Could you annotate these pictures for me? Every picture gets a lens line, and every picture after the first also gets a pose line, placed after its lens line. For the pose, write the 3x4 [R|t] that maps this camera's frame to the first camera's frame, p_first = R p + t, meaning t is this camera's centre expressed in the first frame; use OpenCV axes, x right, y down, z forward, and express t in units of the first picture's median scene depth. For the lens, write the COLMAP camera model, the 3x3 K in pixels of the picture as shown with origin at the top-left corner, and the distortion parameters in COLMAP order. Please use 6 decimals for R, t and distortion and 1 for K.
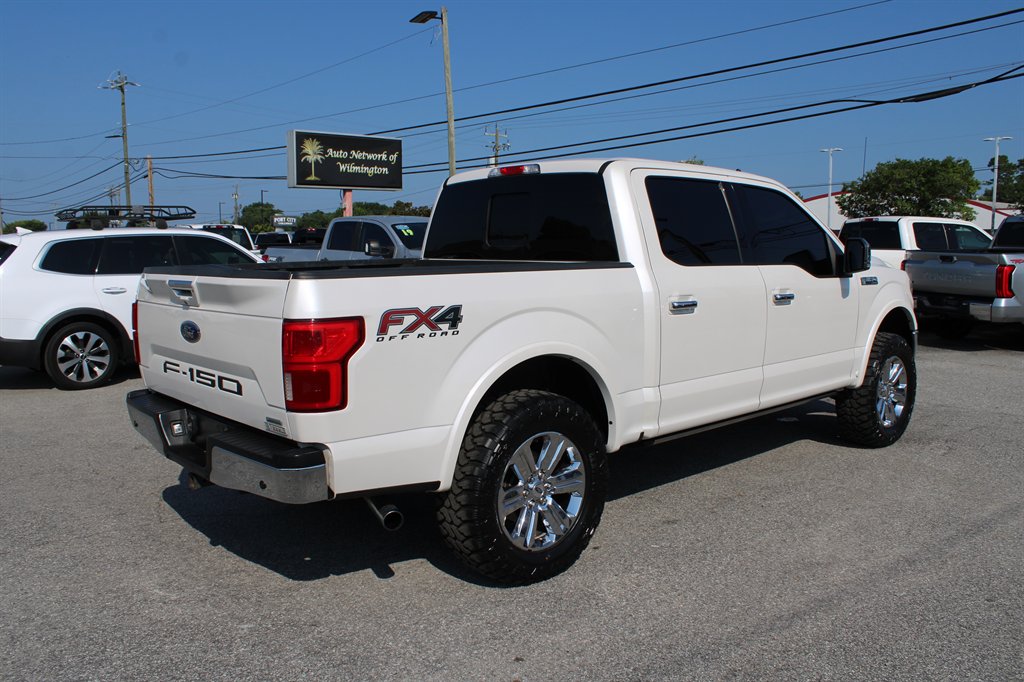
lens RADIAL K [[859.4, 0, 509.9], [0, 859.4, 344.6], [0, 0, 1]] dist [-0.182691, 0.174334]
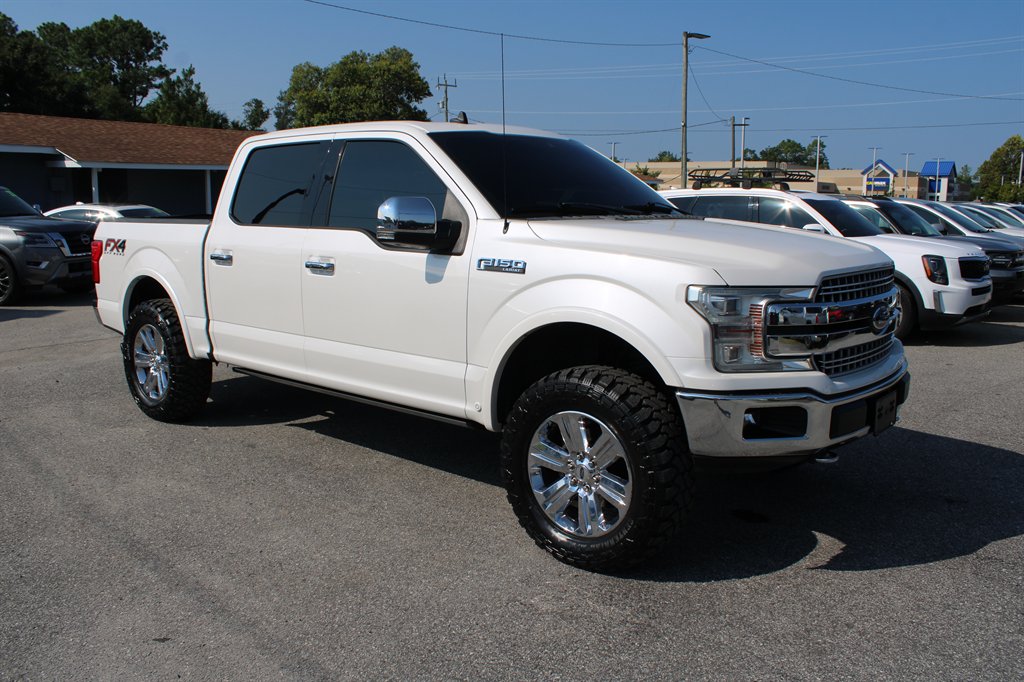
lens RADIAL K [[859.4, 0, 509.9], [0, 859.4, 344.6], [0, 0, 1]] dist [-0.182691, 0.174334]
pose [[0.129976, 0.168929, -0.977021, 0.272087], [-0.124373, 0.980374, 0.152963, -0.029985], [0.983686, 0.101633, 0.148435, 0.235947]]
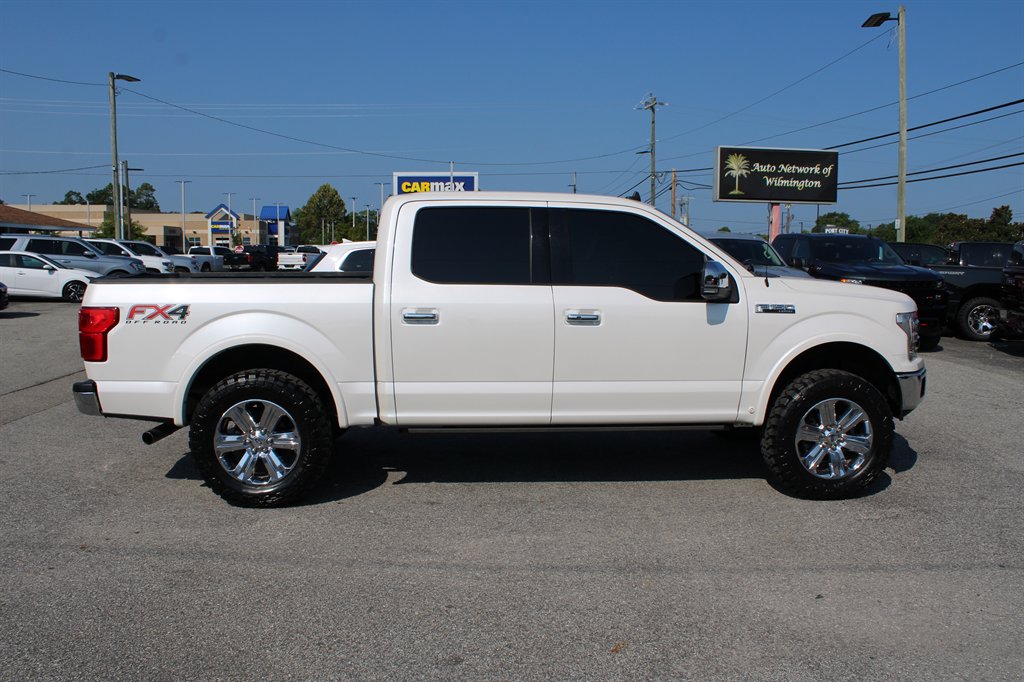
lens RADIAL K [[859.4, 0, 509.9], [0, 859.4, 344.6], [0, 0, 1]] dist [-0.182691, 0.174334]
pose [[0.785862, 0.078810, -0.613359, 0.197125], [-0.085389, 0.996174, 0.018594, -0.007747], [0.612478, 0.037761, 0.789585, 0.027117]]
